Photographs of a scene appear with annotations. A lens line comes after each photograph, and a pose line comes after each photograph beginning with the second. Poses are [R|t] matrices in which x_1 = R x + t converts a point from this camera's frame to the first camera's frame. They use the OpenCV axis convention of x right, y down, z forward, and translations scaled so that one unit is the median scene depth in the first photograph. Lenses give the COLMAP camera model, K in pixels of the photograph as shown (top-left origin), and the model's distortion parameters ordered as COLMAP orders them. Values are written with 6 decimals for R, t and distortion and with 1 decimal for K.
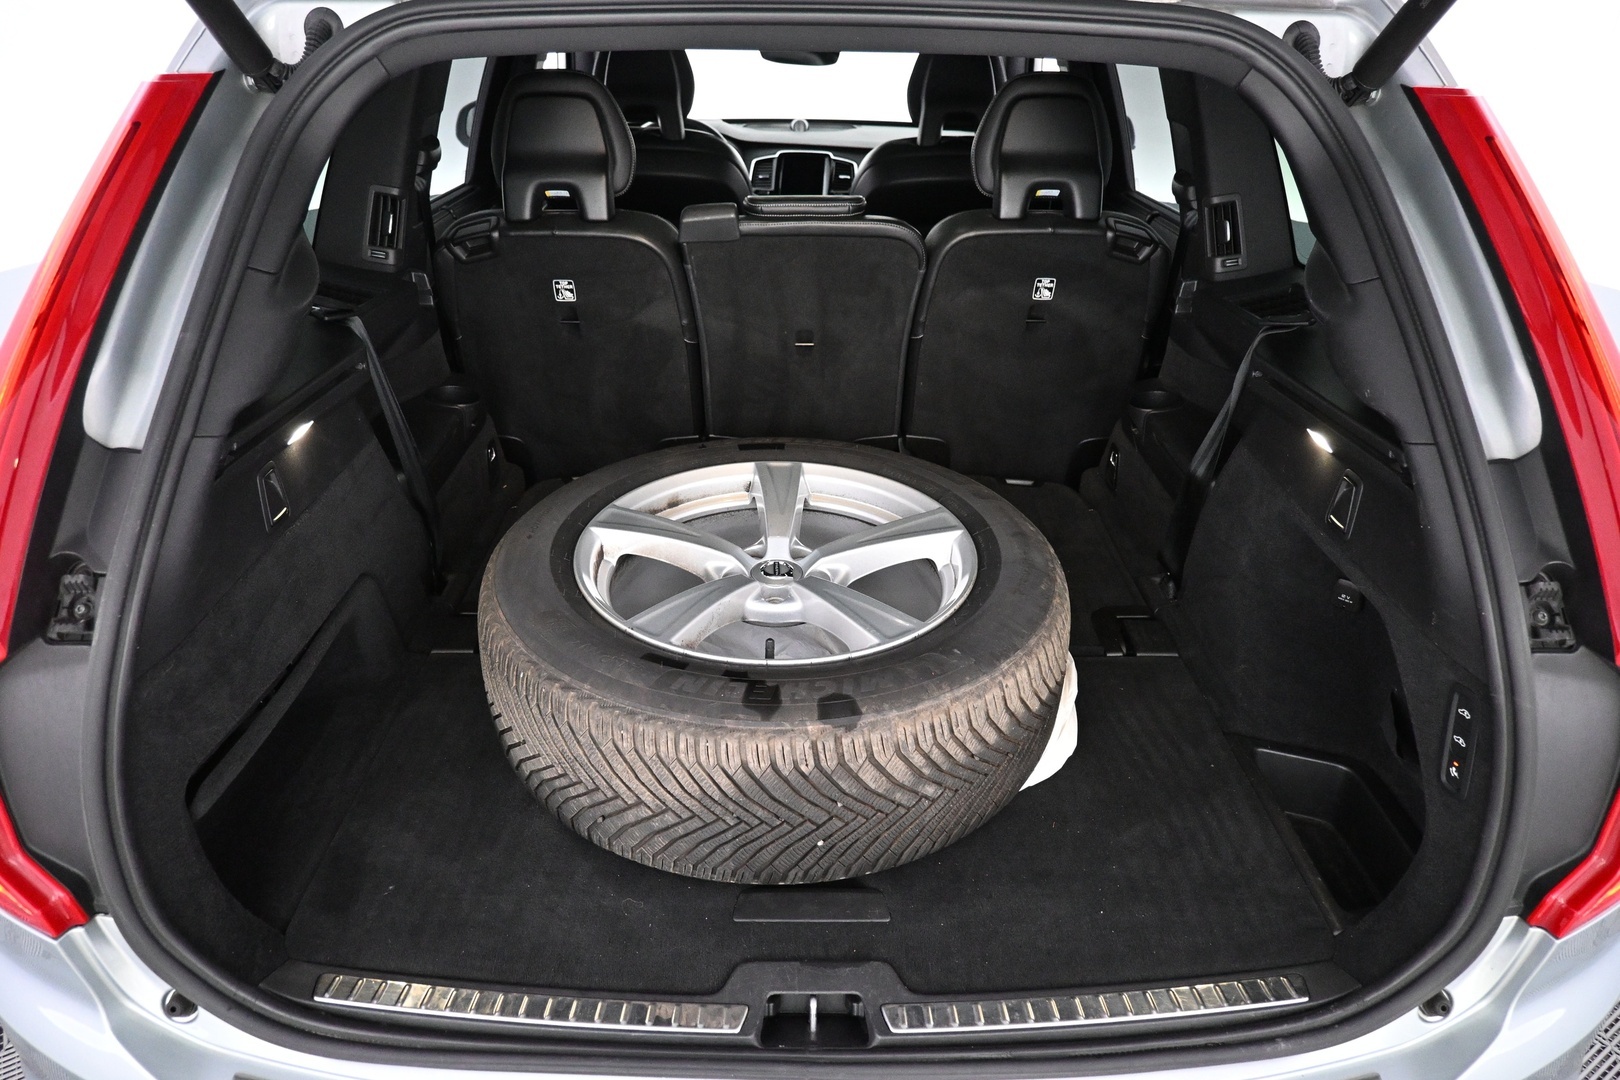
lens RADIAL K [[1093.6, 0, 808.8], [0, 1093.6, 533.1], [0, 0, 1]] dist [-0.006776, -0.003766]
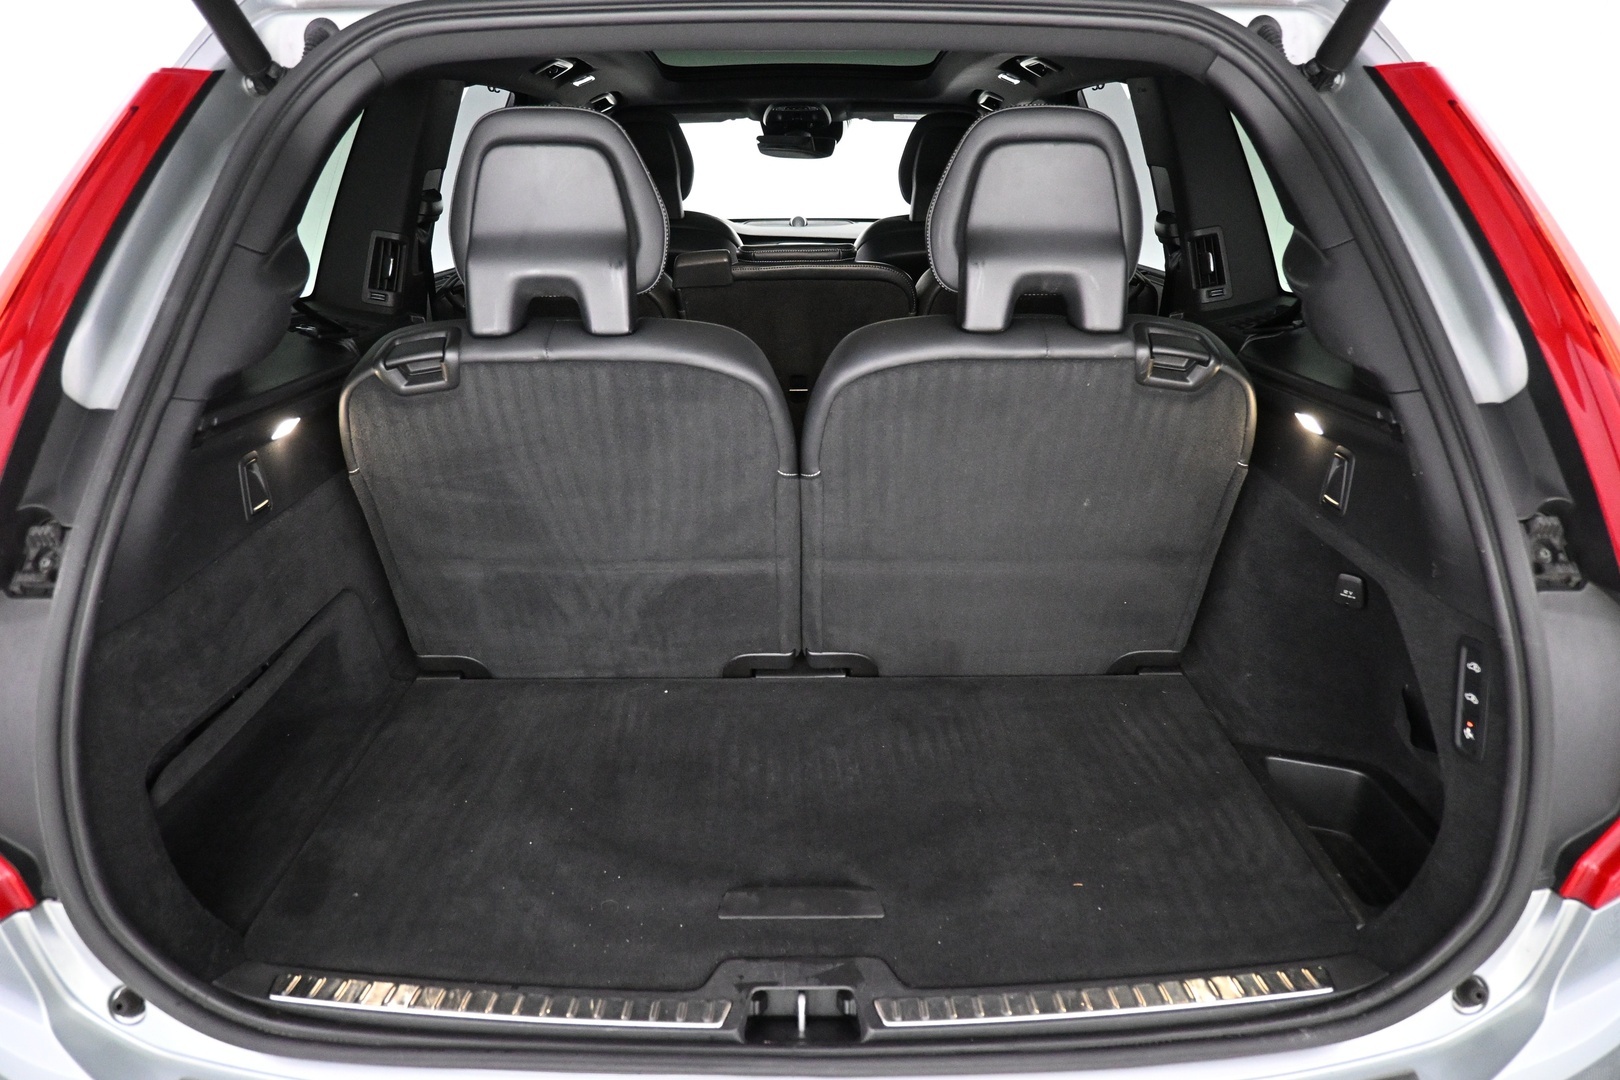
lens RADIAL K [[1093.6, 0, 811.4], [0, 1093.6, 541.3], [0, 0, 1]] dist [-0.006776, -0.003766]
pose [[0.999872, -0.013765, -0.008191, 0.025678], [0.012721, 0.993151, -0.116144, 0.149617], [0.009734, 0.116025, 0.993199, 0.025975]]
